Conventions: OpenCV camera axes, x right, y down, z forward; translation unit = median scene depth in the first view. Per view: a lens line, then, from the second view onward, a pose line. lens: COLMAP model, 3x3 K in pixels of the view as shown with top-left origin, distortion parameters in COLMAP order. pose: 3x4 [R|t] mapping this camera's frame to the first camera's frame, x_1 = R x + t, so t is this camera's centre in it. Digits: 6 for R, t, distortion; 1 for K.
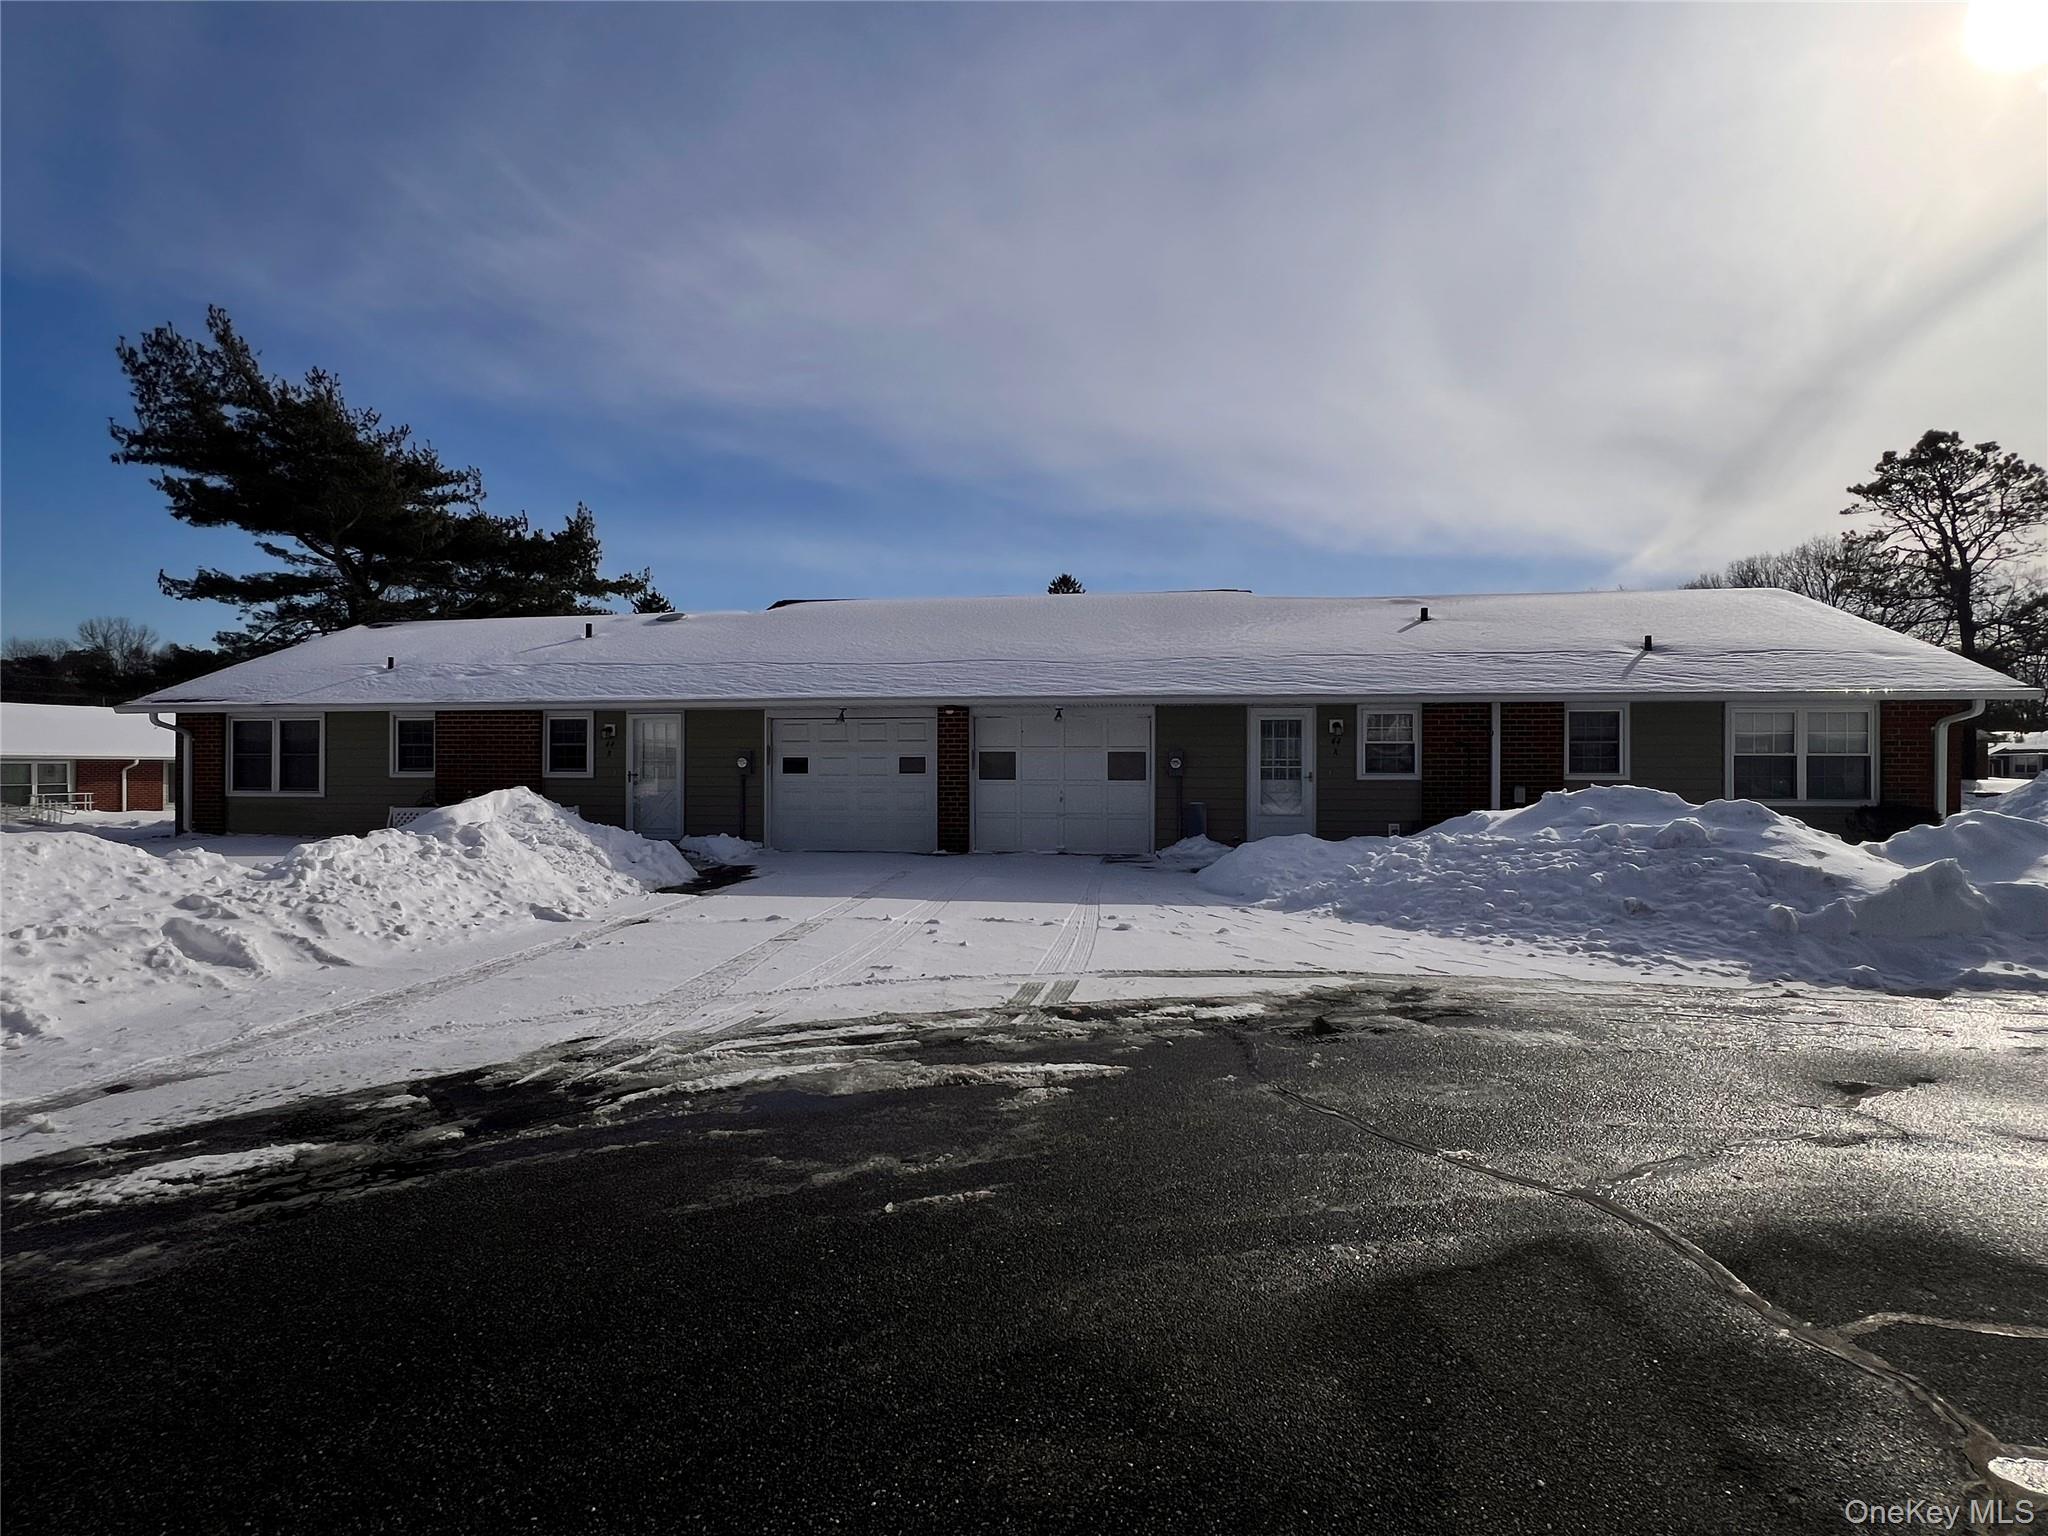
lens RADIAL K [[950.5, 0, 1016.5], [0, 950.5, 764.4], [0, 0, 1]] dist [-0.001750, 0.000695]
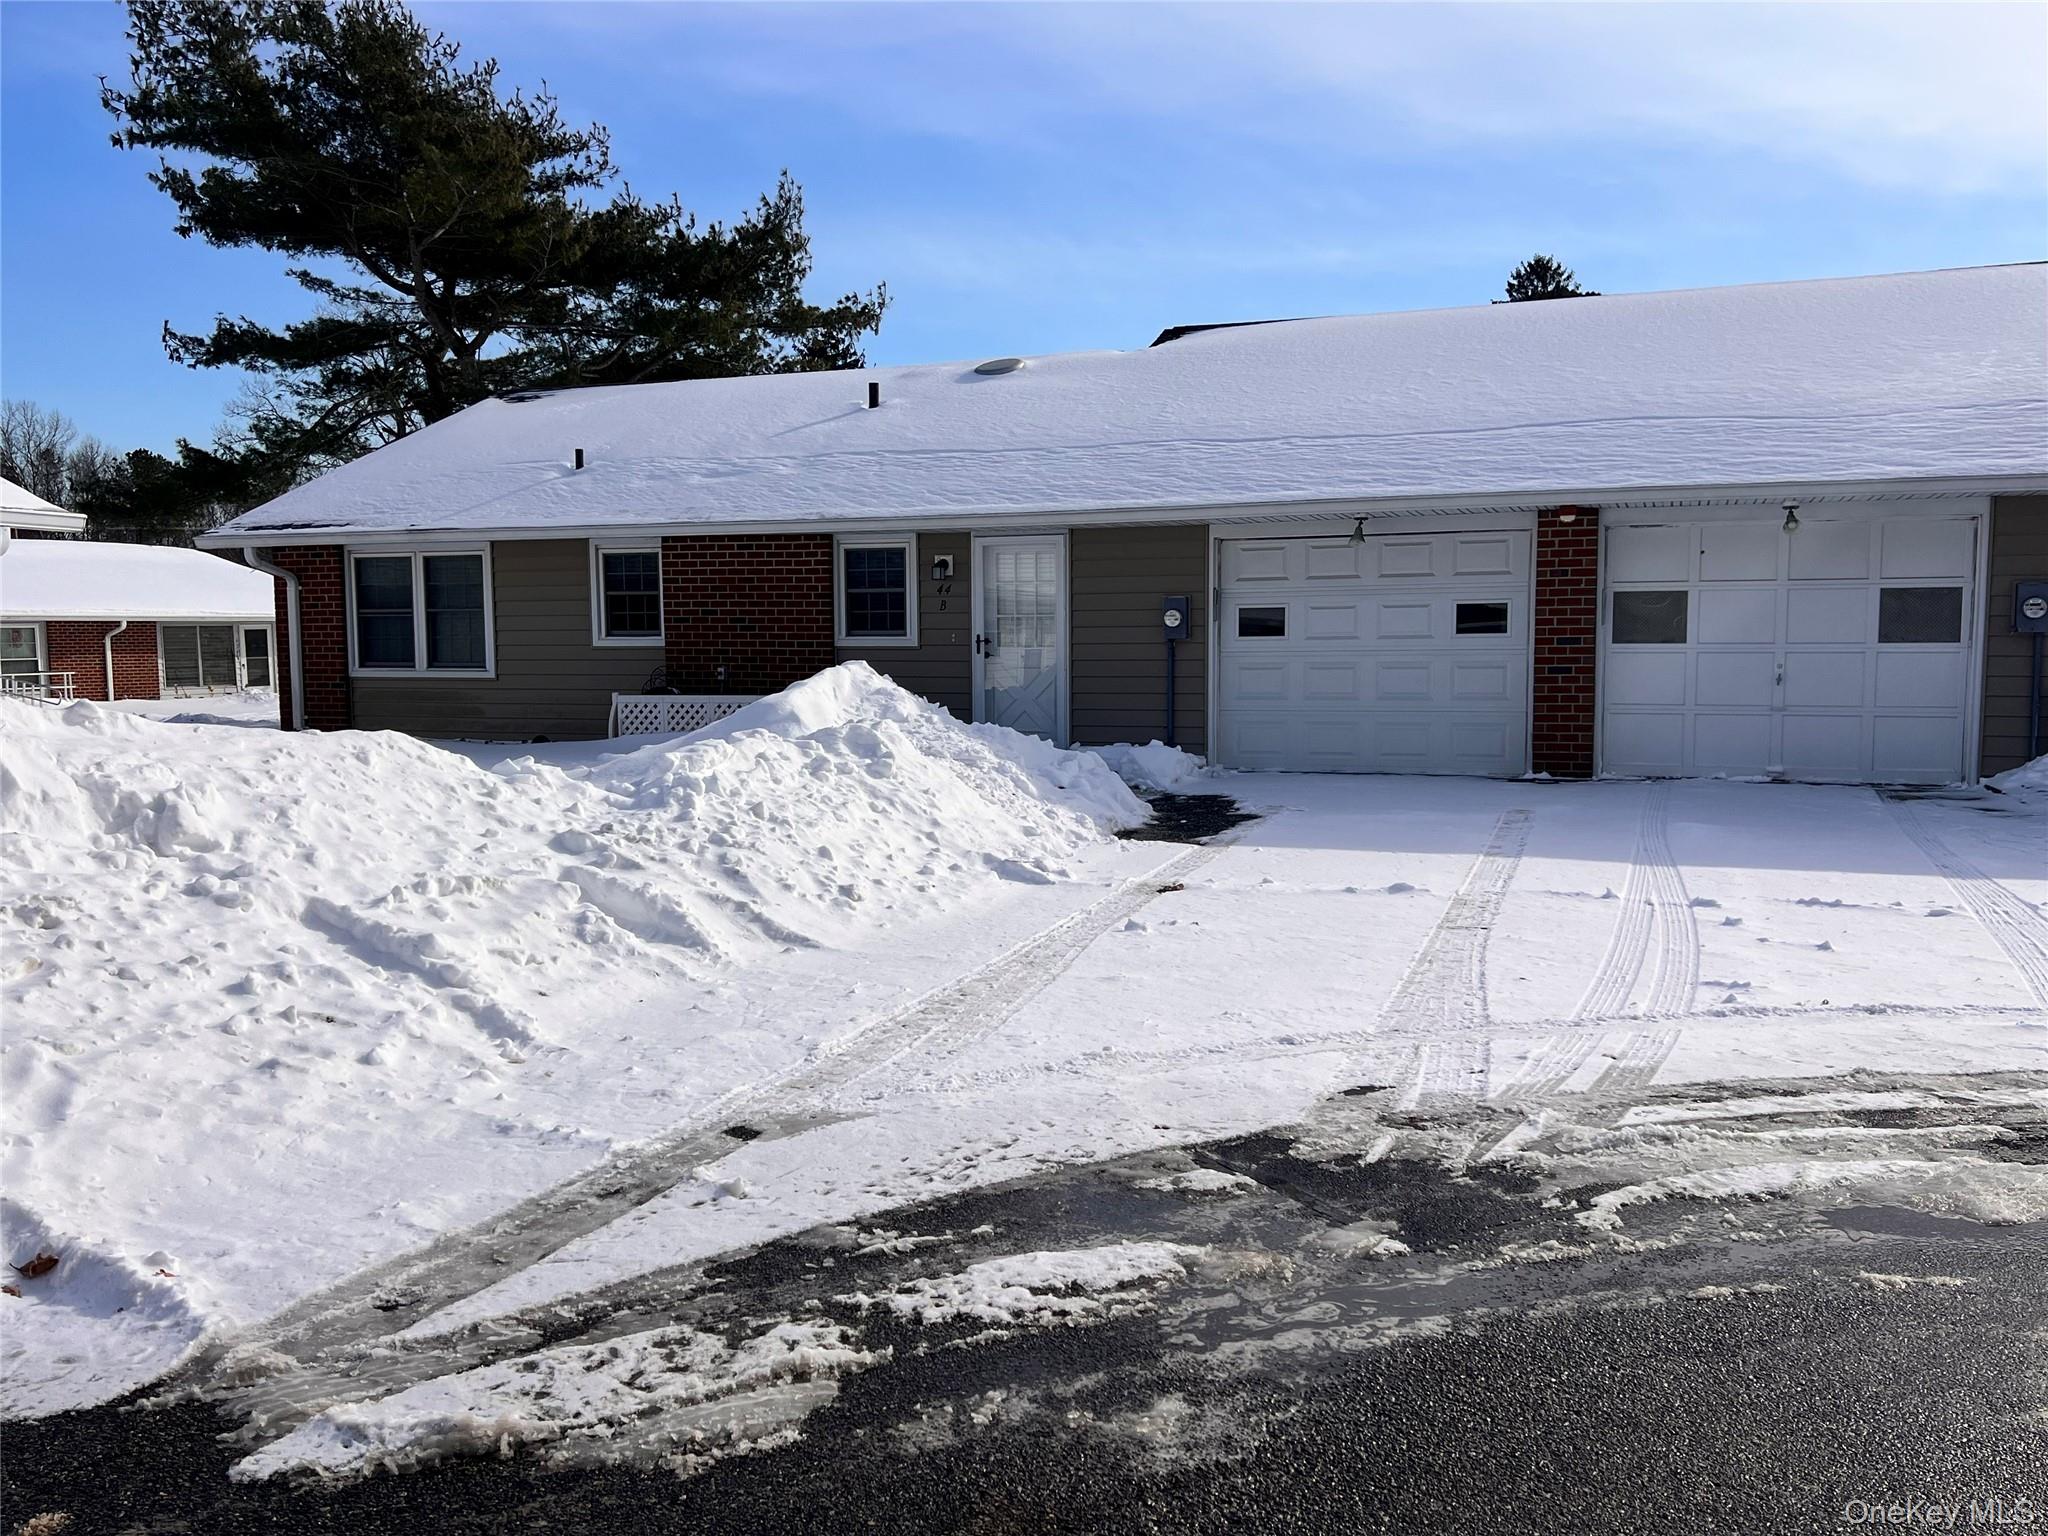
lens RADIAL K [[1647.5, 0, 1023.8], [0, 1647.5, 803.8], [0, 0, 1]] dist [0.073711, -0.084991]
pose [[0.976920, 0.014506, -0.213111, -0.201201], [0.009040, 0.993990, 0.109101, 0.000550], [0.213413, -0.108510, 0.970917, -0.007587]]
